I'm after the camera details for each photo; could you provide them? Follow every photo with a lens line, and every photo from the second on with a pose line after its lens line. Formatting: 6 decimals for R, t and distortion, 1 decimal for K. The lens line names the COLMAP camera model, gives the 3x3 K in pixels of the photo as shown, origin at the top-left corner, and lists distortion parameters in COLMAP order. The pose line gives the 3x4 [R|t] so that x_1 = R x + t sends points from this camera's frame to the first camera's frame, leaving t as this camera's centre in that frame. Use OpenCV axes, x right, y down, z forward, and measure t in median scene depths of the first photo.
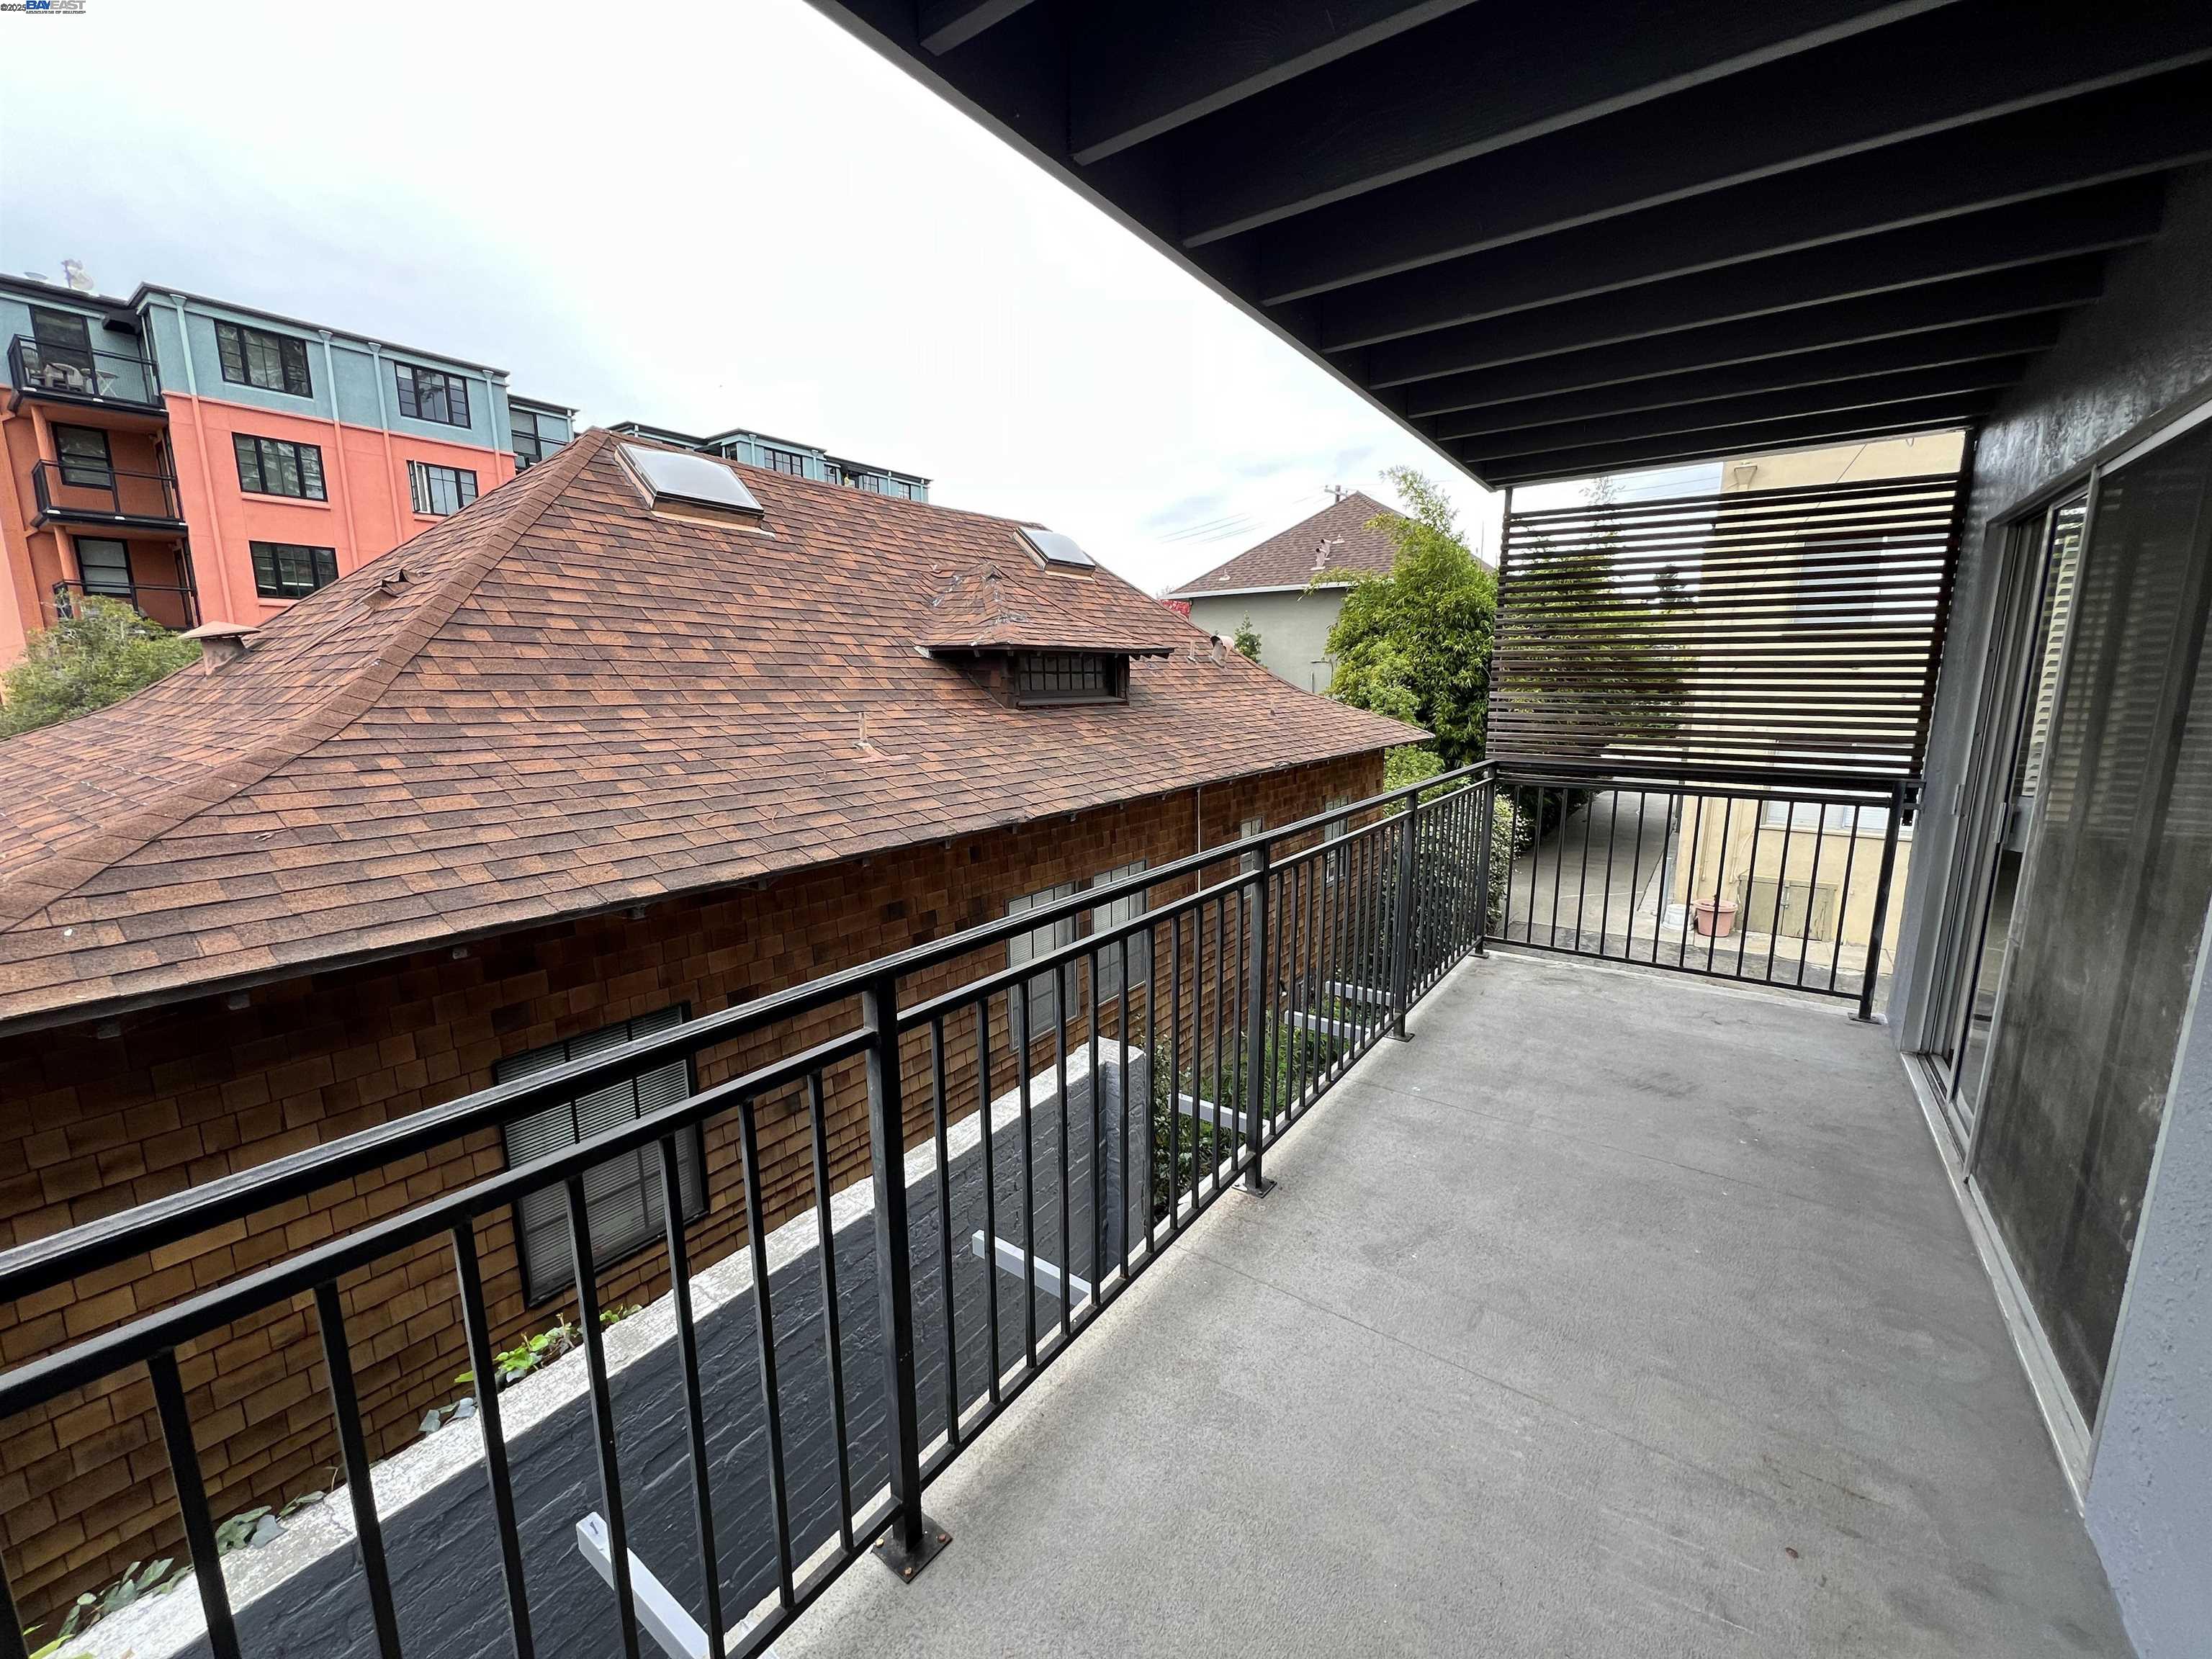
lens RADIAL K [[881.1, 0, 1105.6], [0, 881.1, 832.0], [0, 0, 1]] dist [-0.002531, 0.000452]
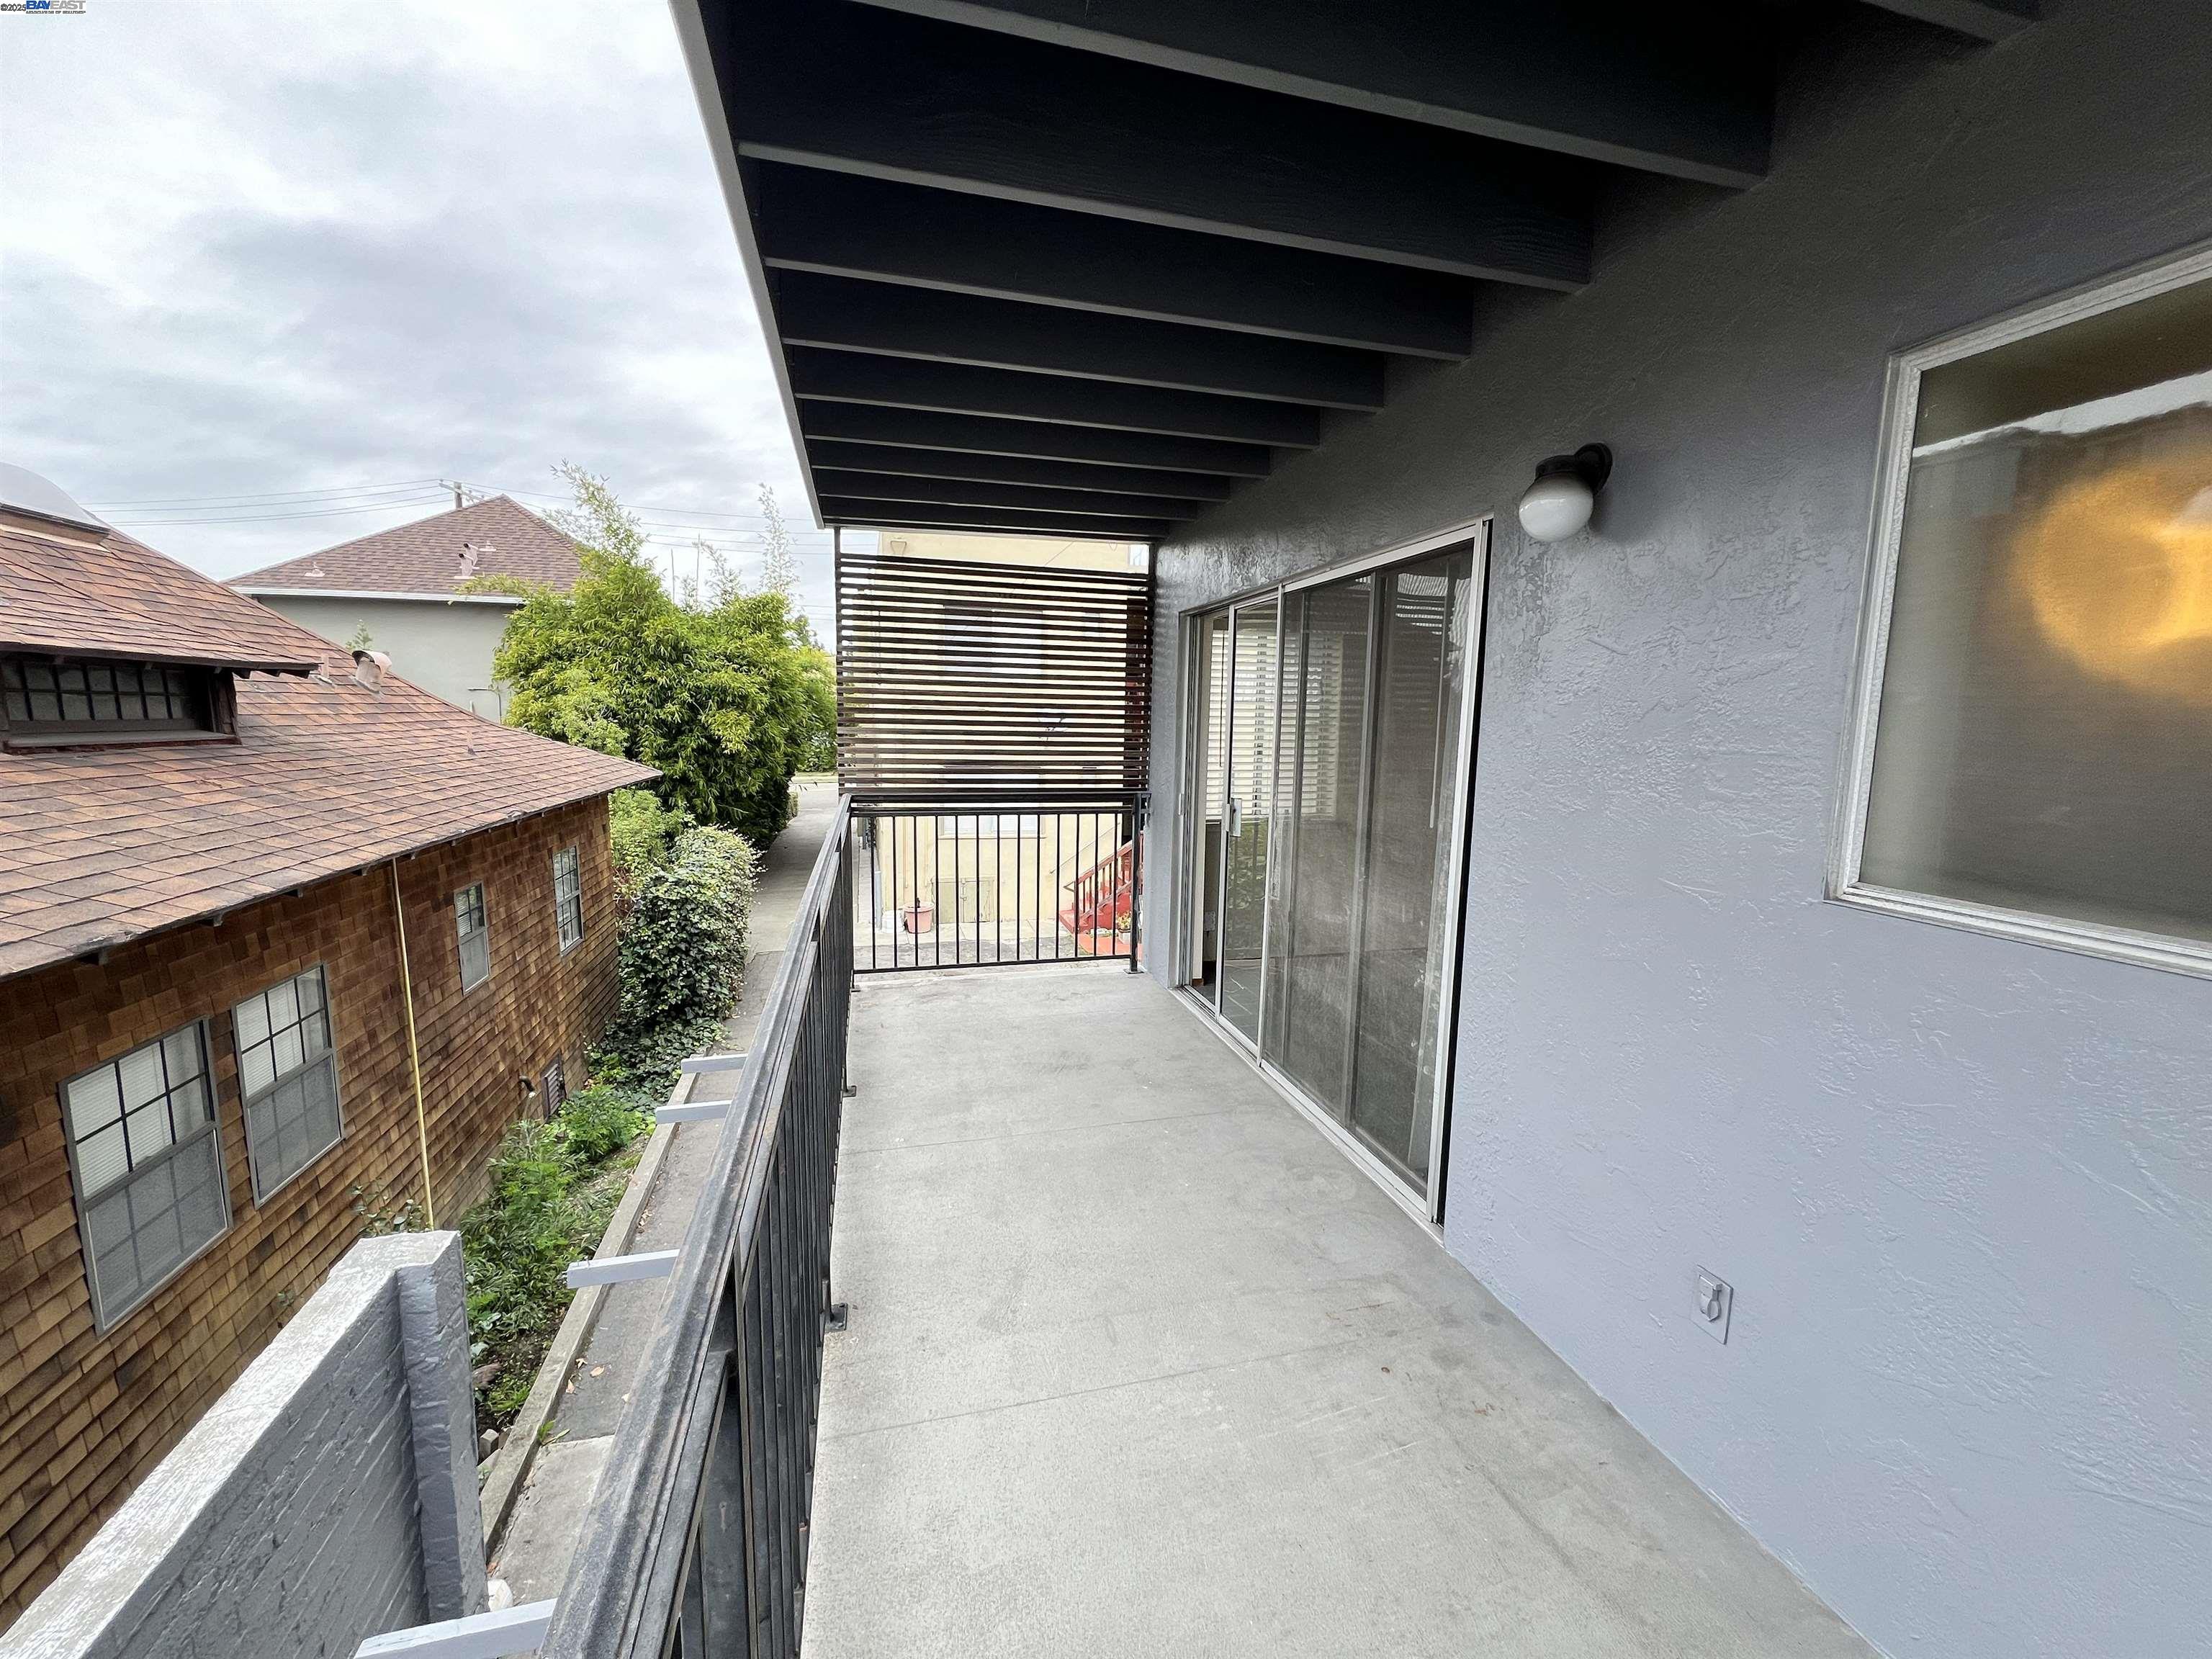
lens RADIAL K [[881.1, 0, 1104.0], [0, 881.1, 828.9], [0, 0, 1]] dist [-0.002531, 0.000452]
pose [[0.636660, -0.084609, 0.766489, -0.074548], [0.116544, 0.993103, 0.012820, -0.010713], [-0.762287, 0.081168, 0.642130, 0.066804]]
